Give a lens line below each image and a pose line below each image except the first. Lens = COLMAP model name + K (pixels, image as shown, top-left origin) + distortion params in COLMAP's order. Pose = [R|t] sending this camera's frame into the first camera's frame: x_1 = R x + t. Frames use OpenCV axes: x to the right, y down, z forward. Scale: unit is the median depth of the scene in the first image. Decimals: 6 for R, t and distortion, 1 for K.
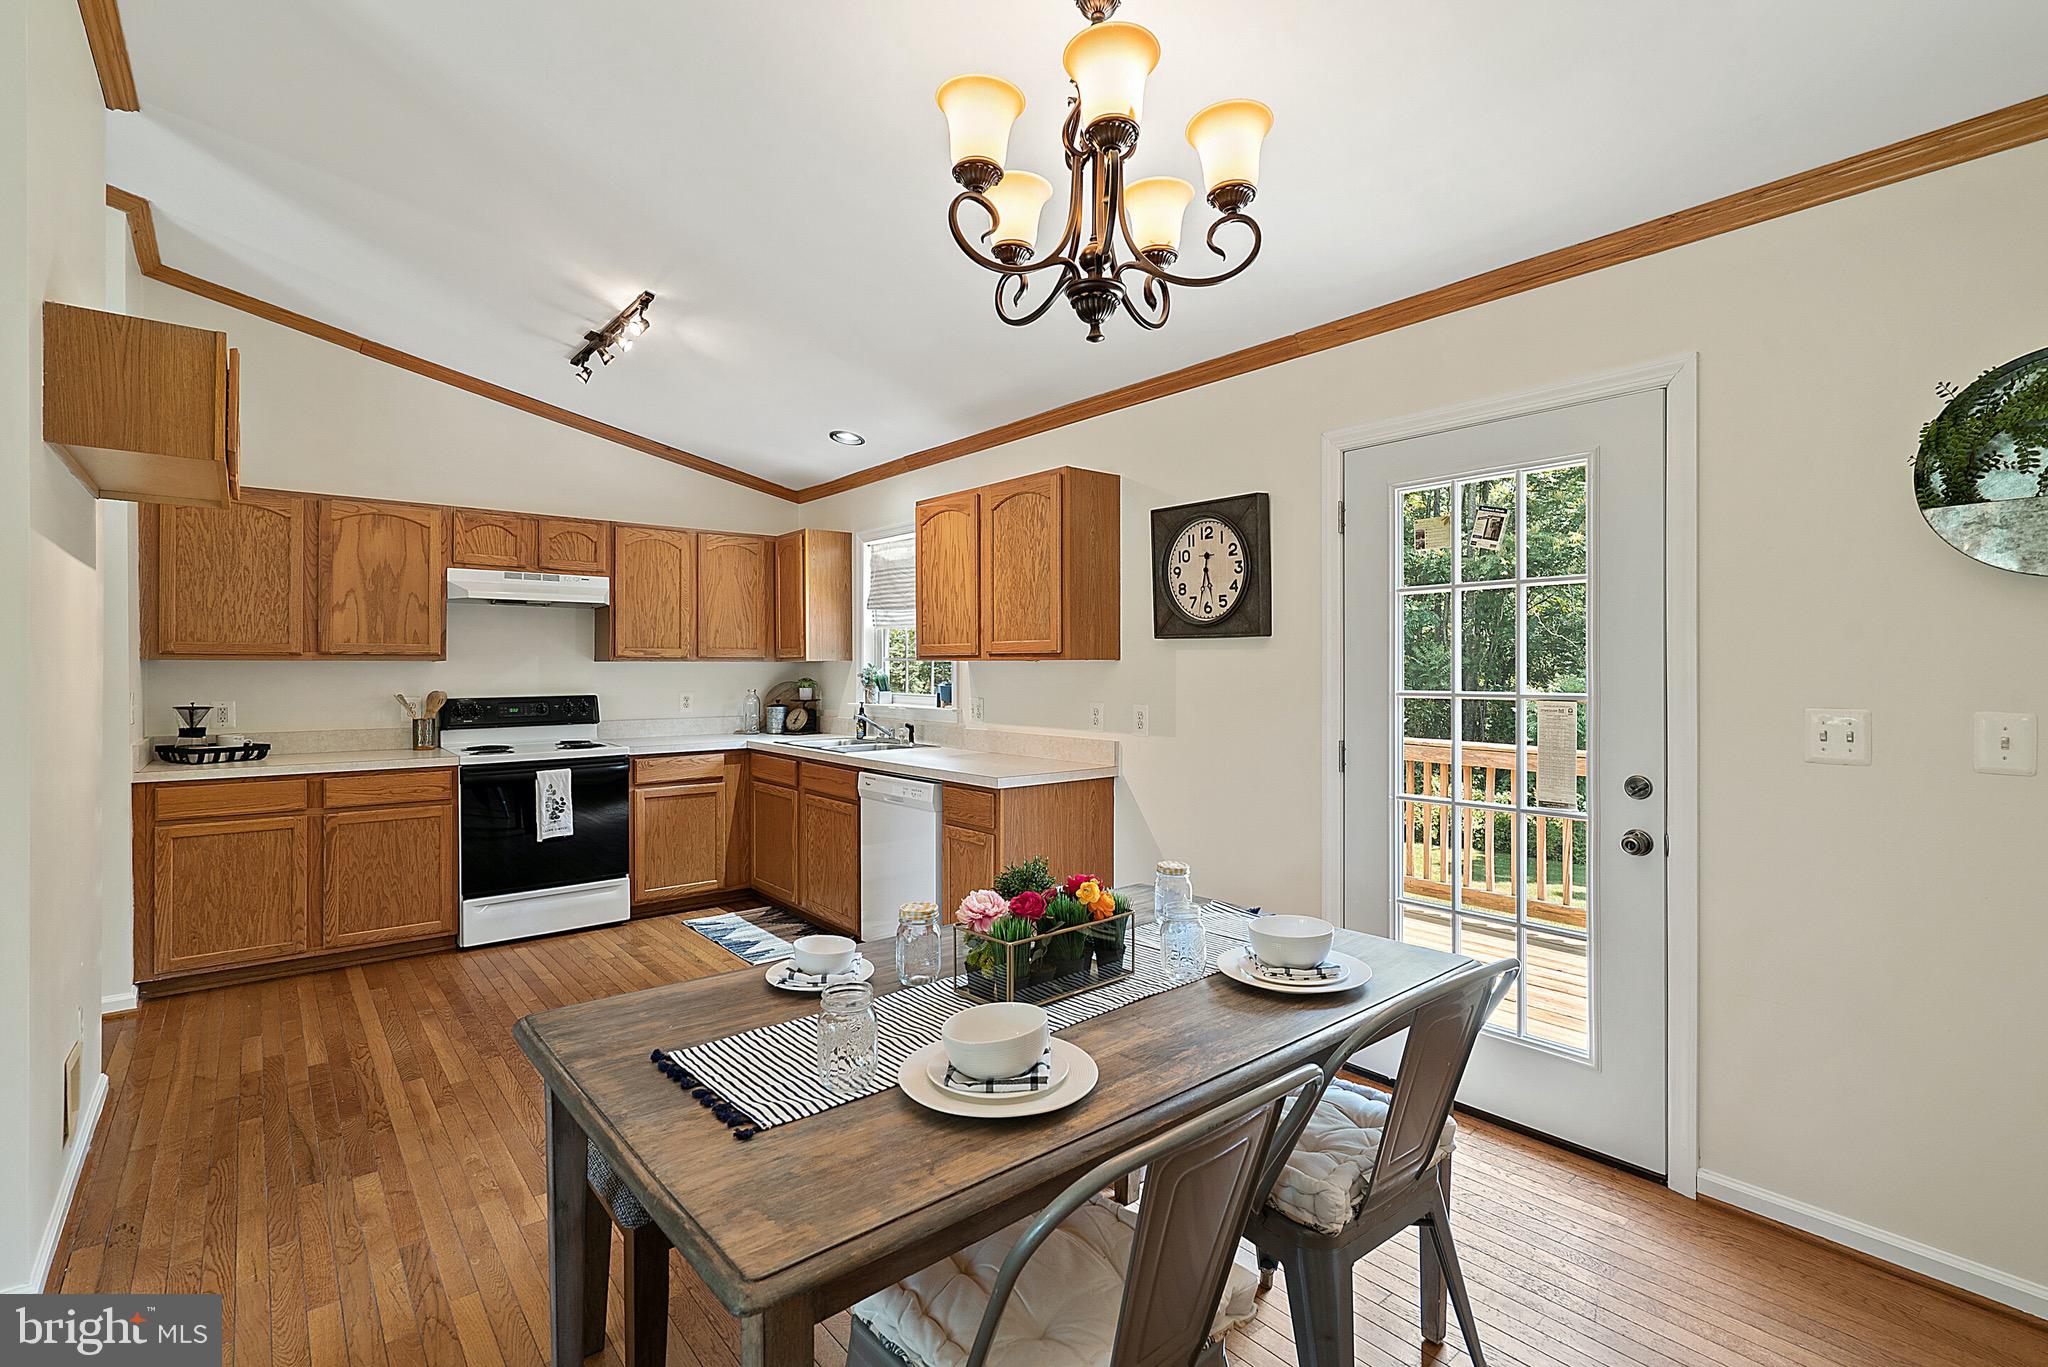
lens RADIAL K [[944.6, 0, 1016.3], [0, 944.6, 670.7], [0, 0, 1]] dist [0.002882, 0.000557]
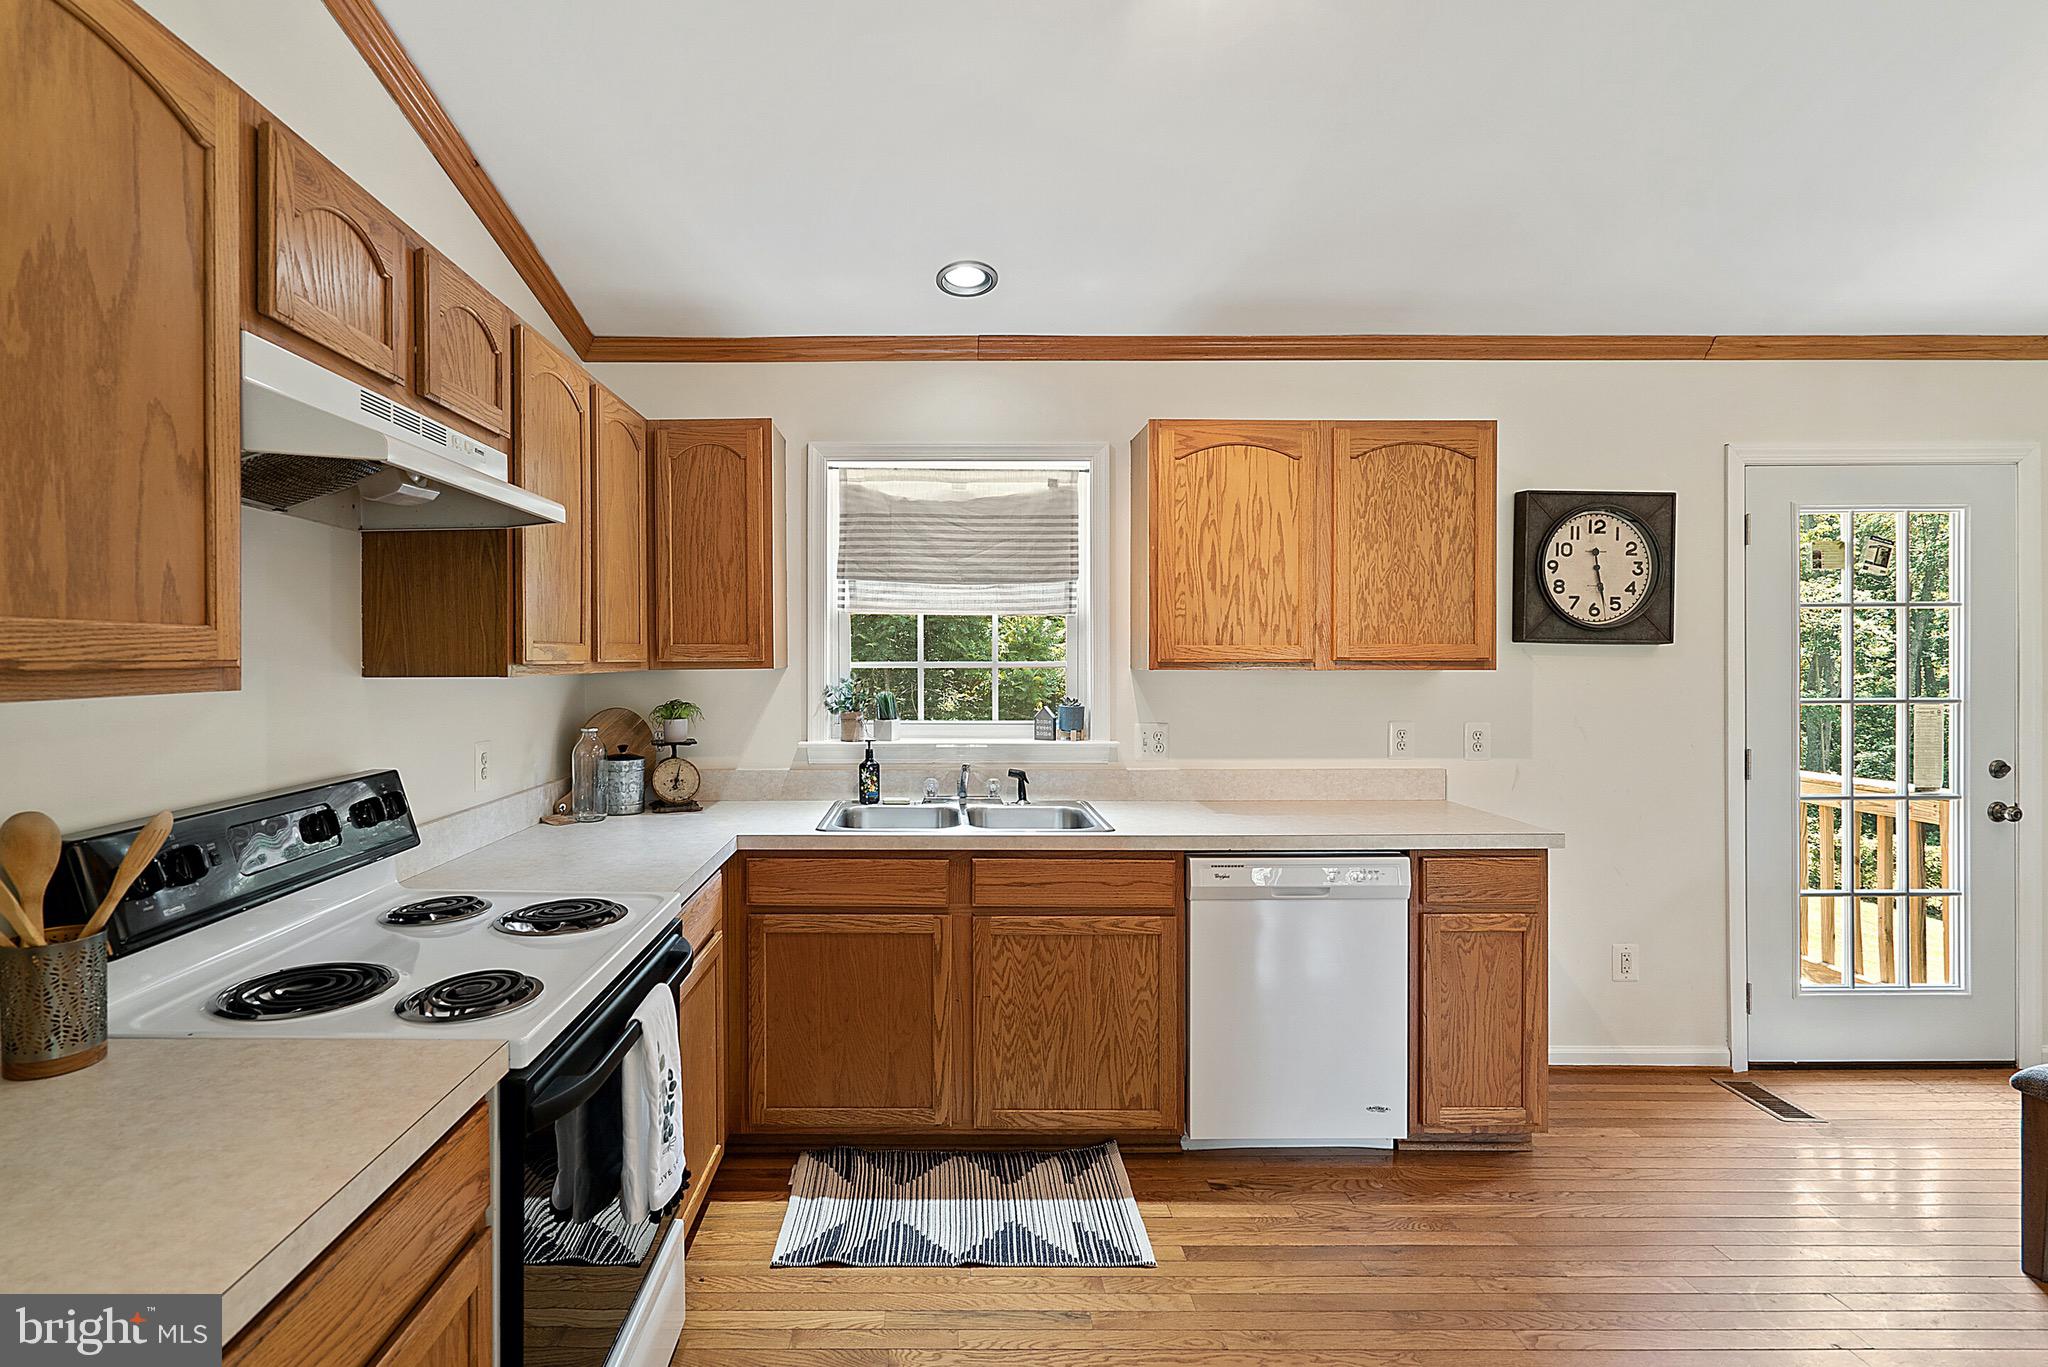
lens RADIAL K [[976.5, 0, 929.1], [0, 976.5, 662.6], [0, 0, 1]] dist [-0.003181, 0.000092]
pose [[0.629879, -0.006232, 0.776669, -0.724276], [0.004699, 0.999980, 0.004213, -0.018999], [-0.776679, 0.000996, 0.629895, 0.719649]]
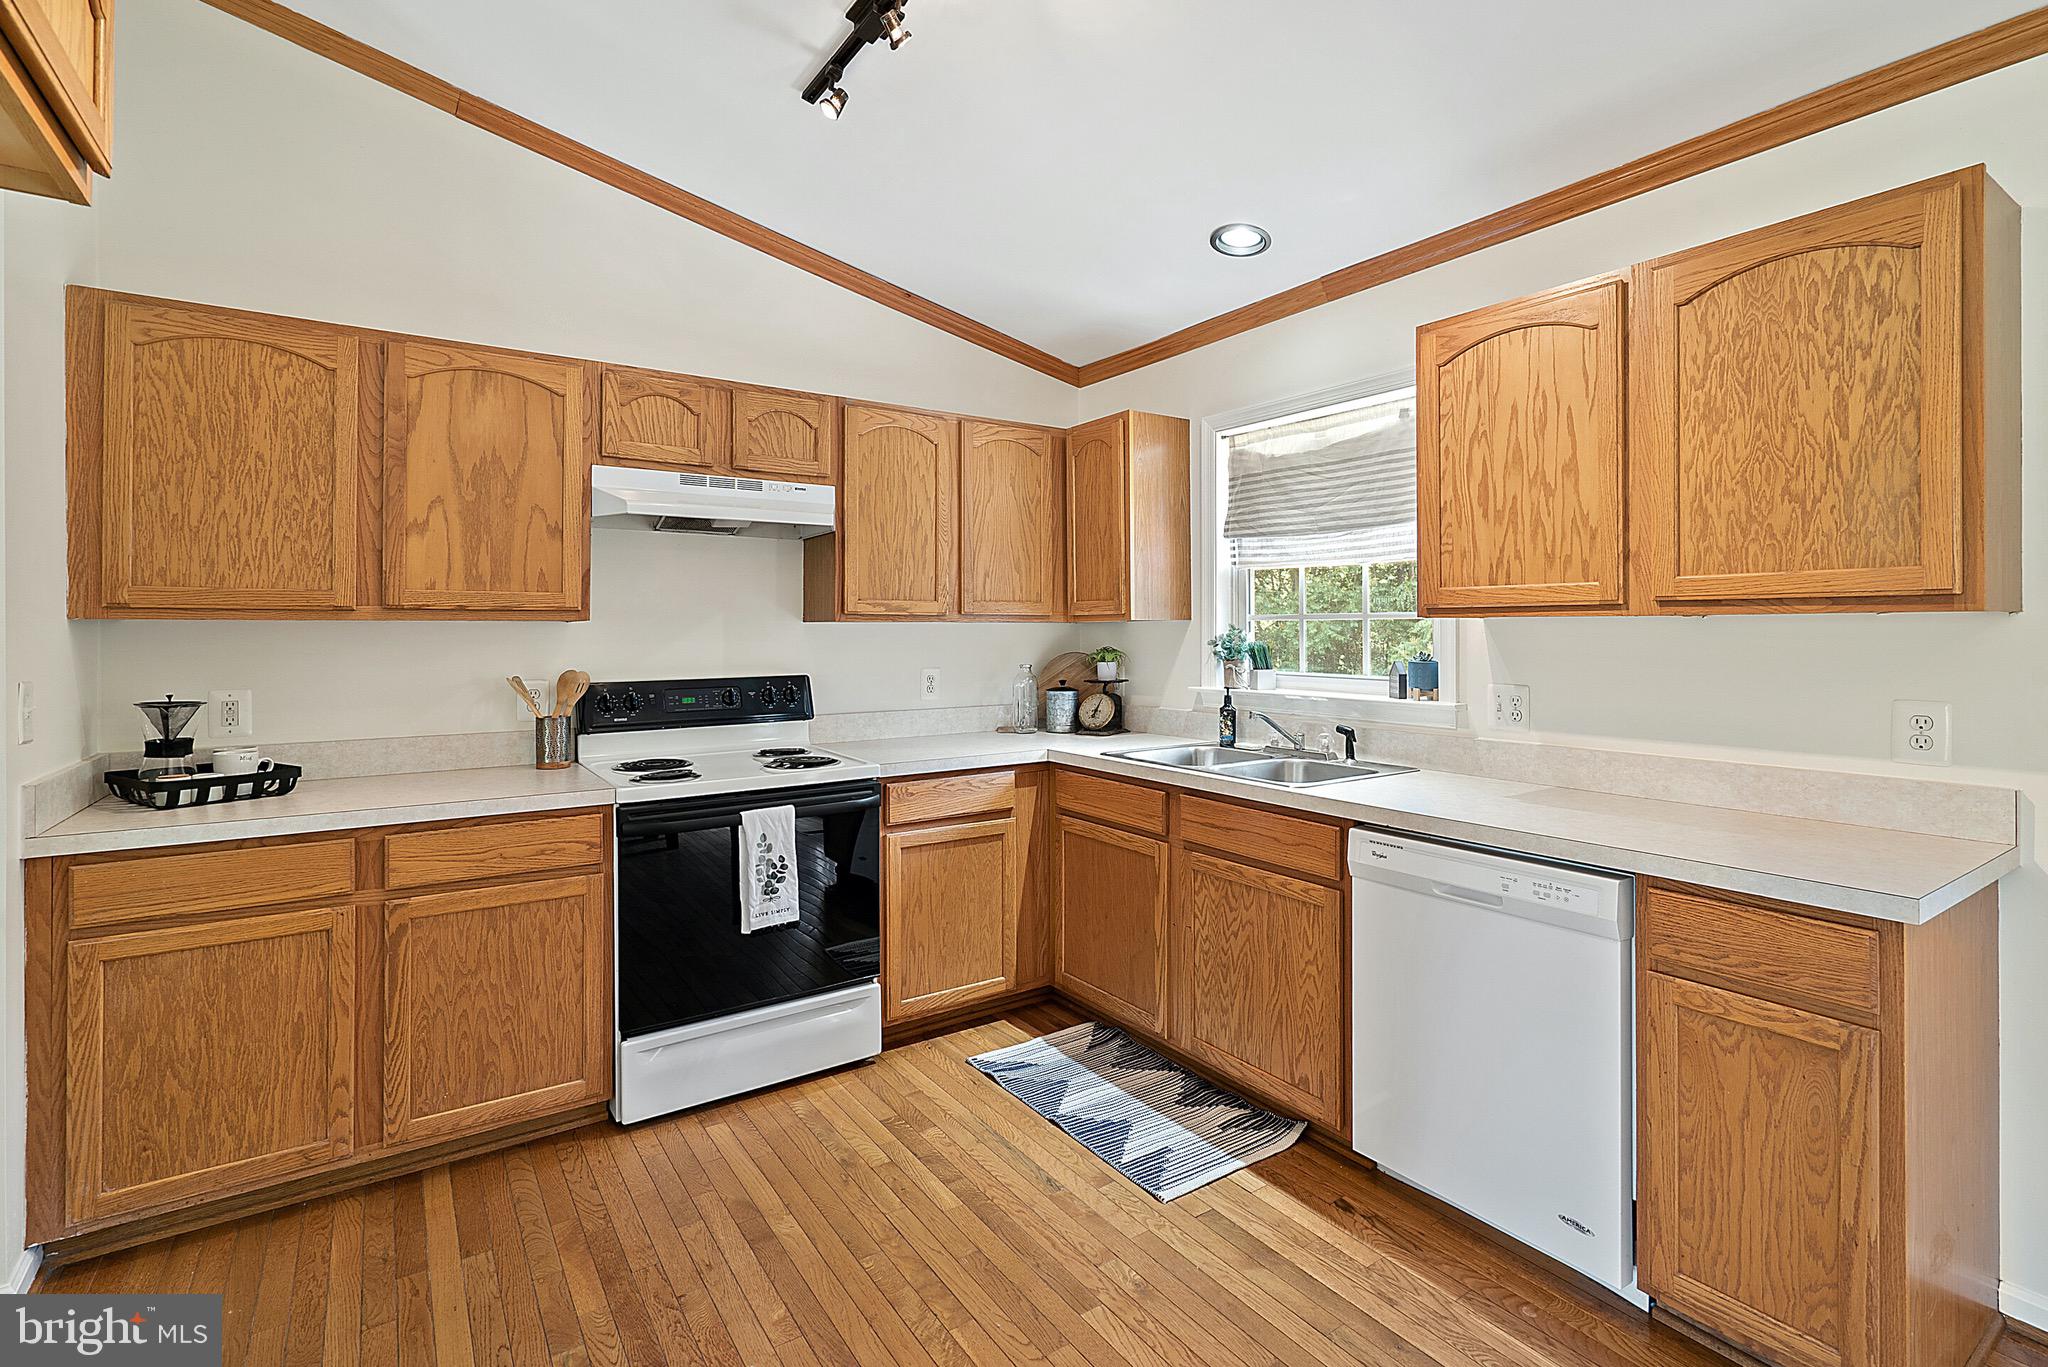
lens RADIAL K [[957.8, 0, 1026.0], [0, 957.8, 626.8], [0, 0, 1]] dist [-0.000406, 0.000465]
pose [[0.996451, -0.003297, -0.084106, -0.291547], [0.002534, 0.999955, -0.009179, -0.000348], [0.084133, 0.008933, 0.996415, 0.441731]]
